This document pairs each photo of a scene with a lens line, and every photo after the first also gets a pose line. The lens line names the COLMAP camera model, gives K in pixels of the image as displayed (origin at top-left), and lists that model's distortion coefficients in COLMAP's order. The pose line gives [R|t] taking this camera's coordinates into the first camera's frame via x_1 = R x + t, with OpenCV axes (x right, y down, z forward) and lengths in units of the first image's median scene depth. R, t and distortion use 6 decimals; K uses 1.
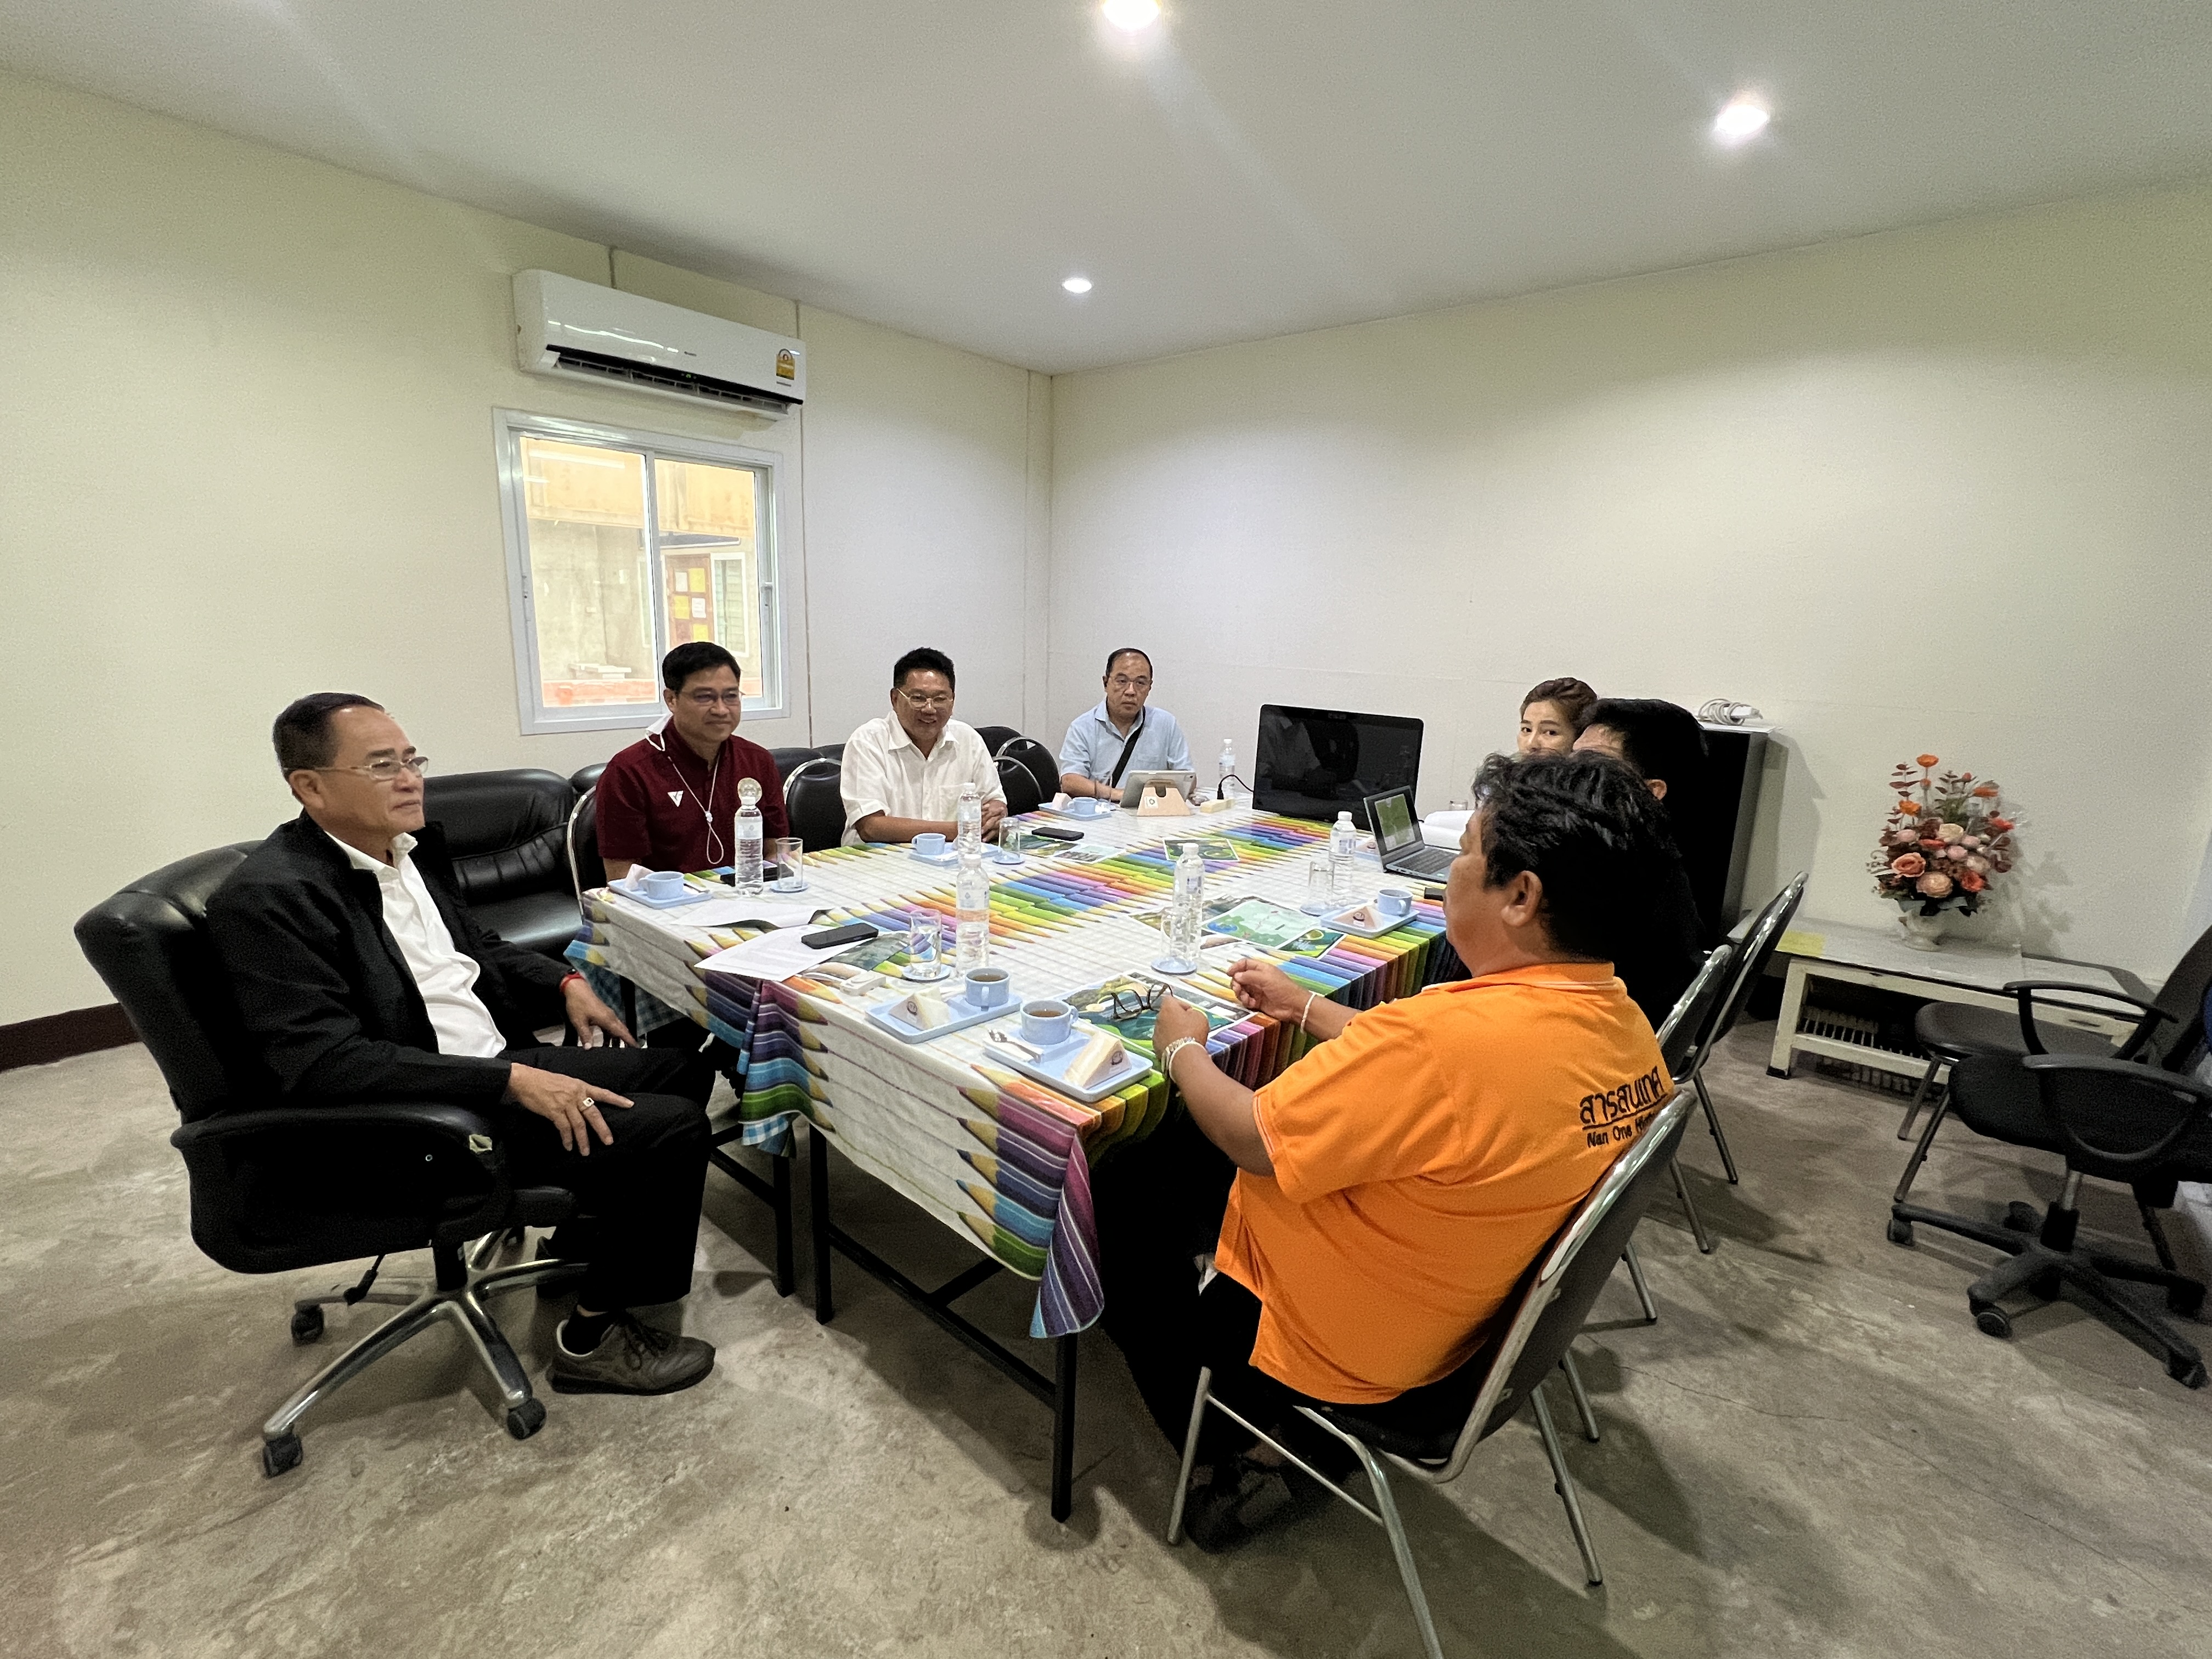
lens RADIAL K [[990.5, 0, 1106.0], [0, 990.5, 829.5], [0, 0, 1]] dist [-0.003792, -0.000729]
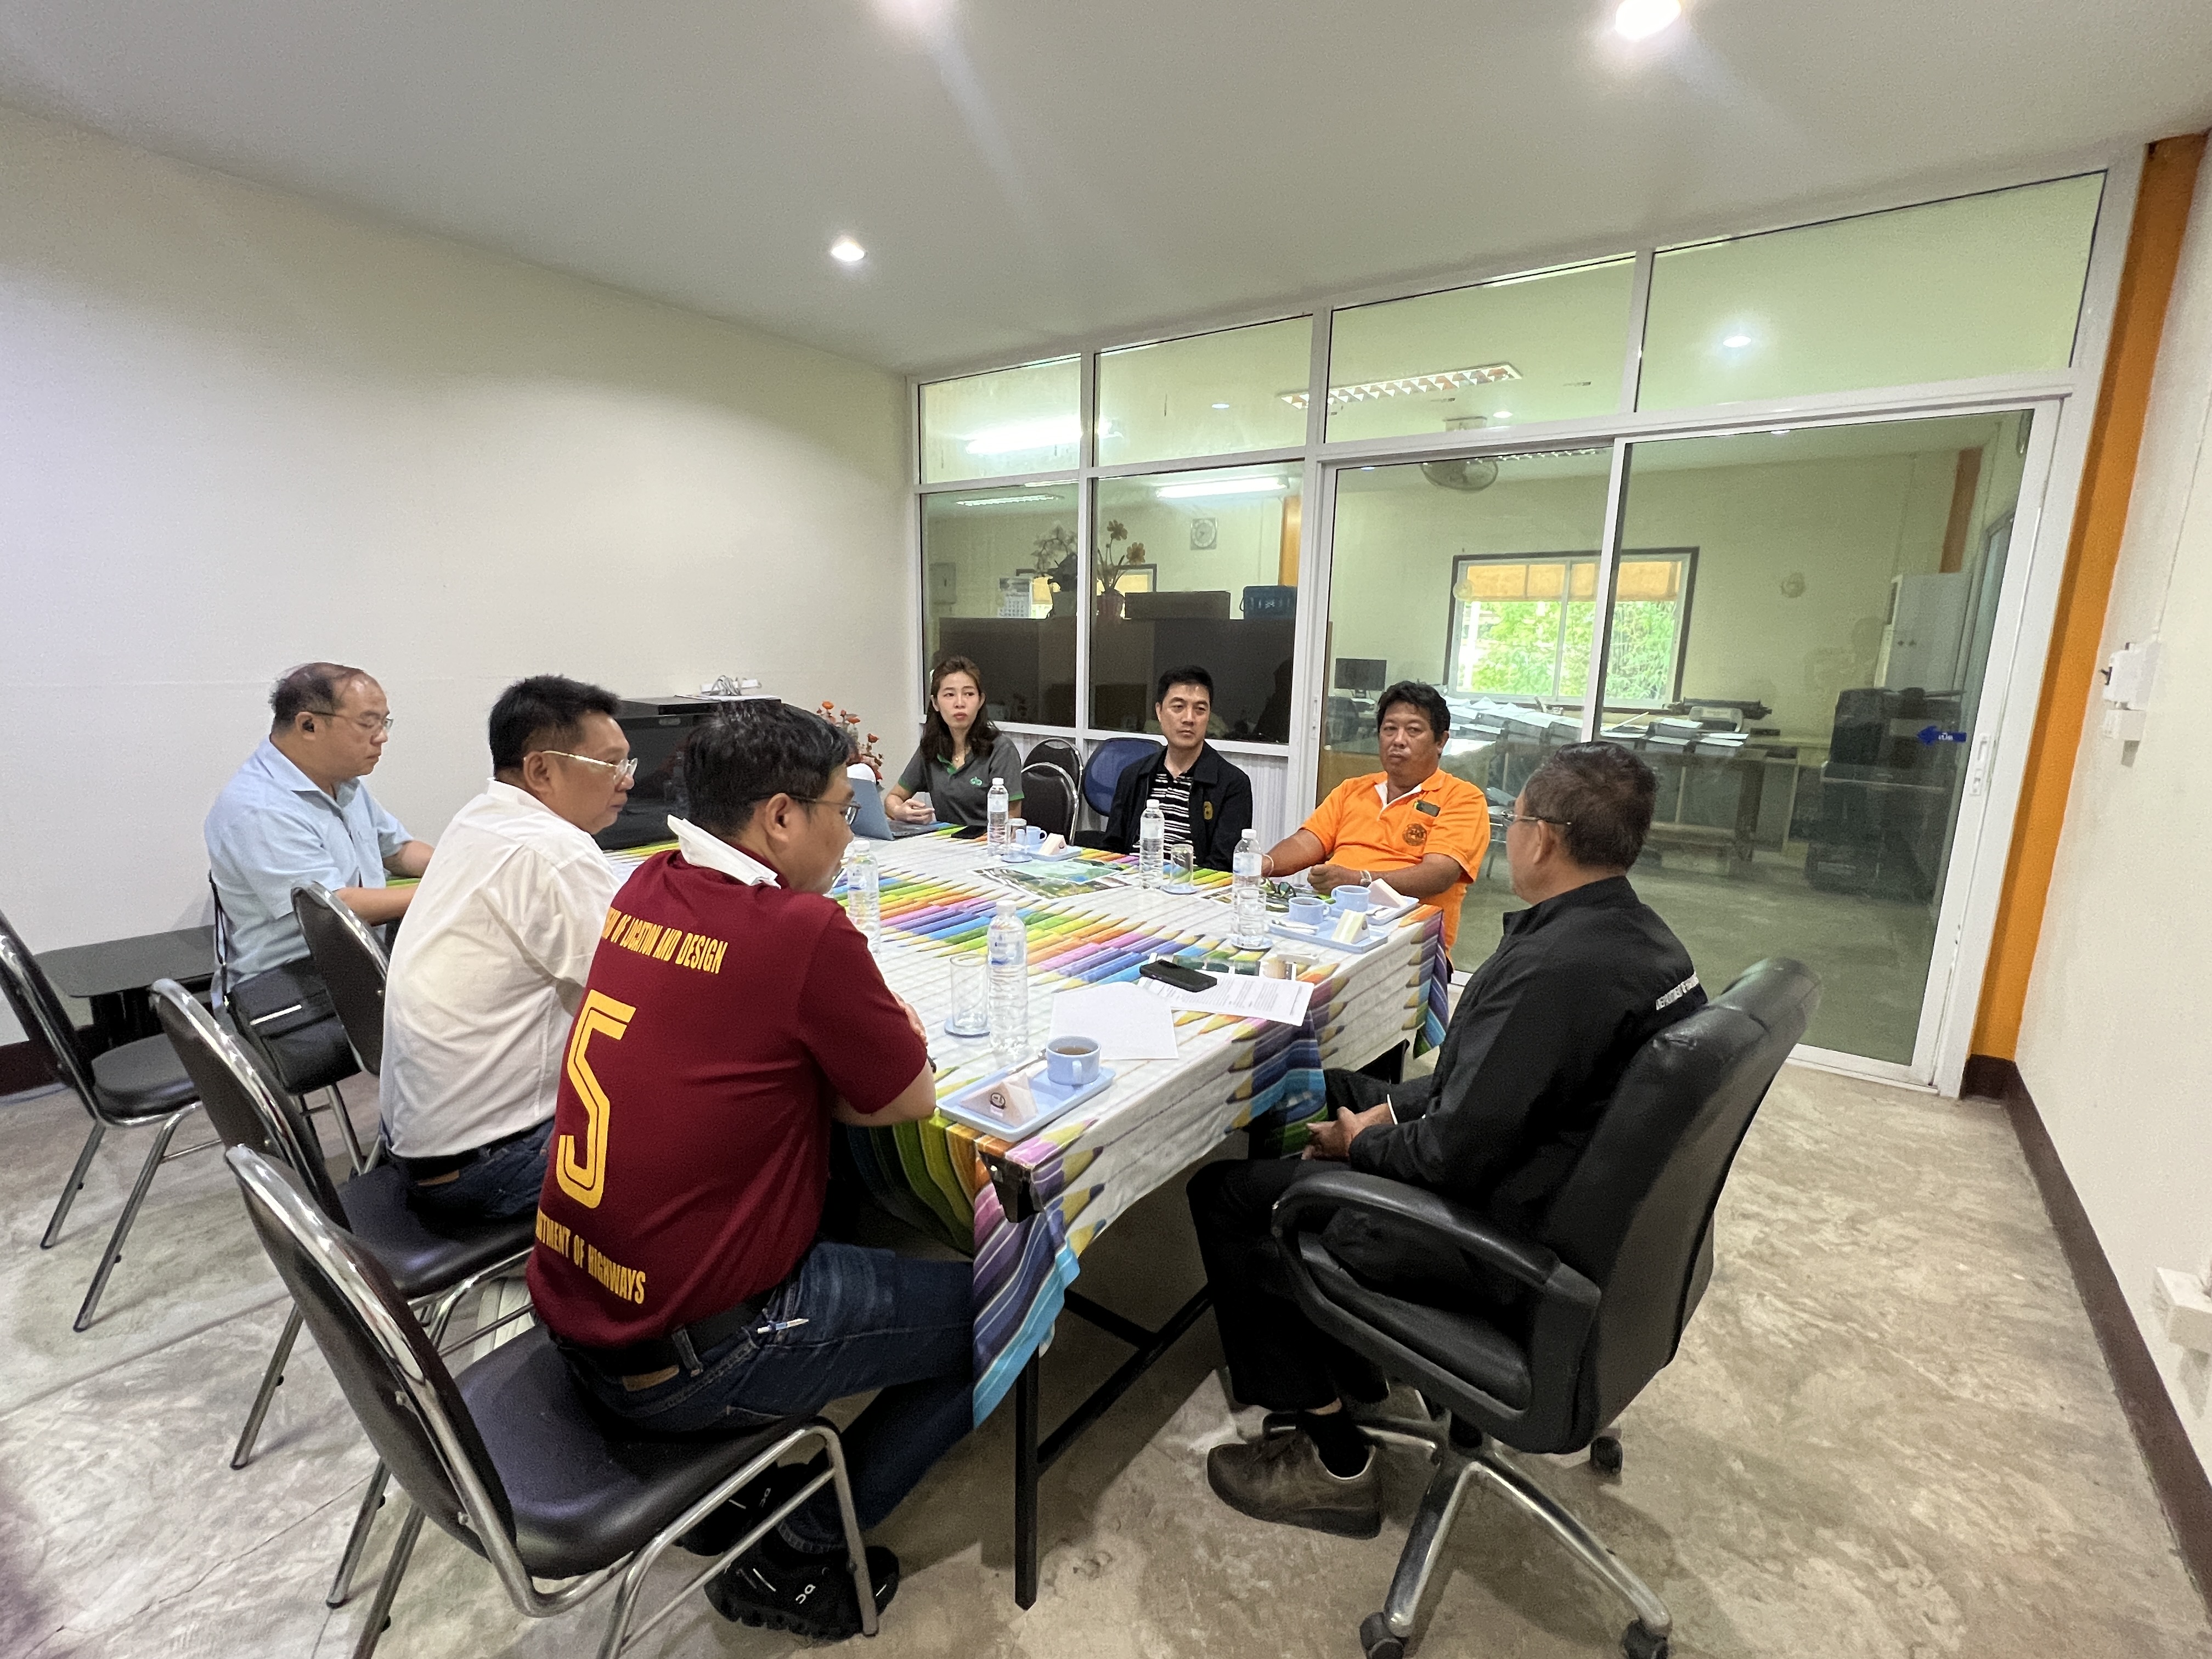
lens RADIAL K [[990.5, 0, 1106.0], [0, 990.5, 829.5], [0, 0, 1]] dist [-0.003792, -0.000729]
pose [[-0.081577, -0.224451, 0.971065, -0.961293], [0.182112, 0.954553, 0.235933, -0.217627], [-0.979888, 0.196090, -0.036994, 0.910863]]
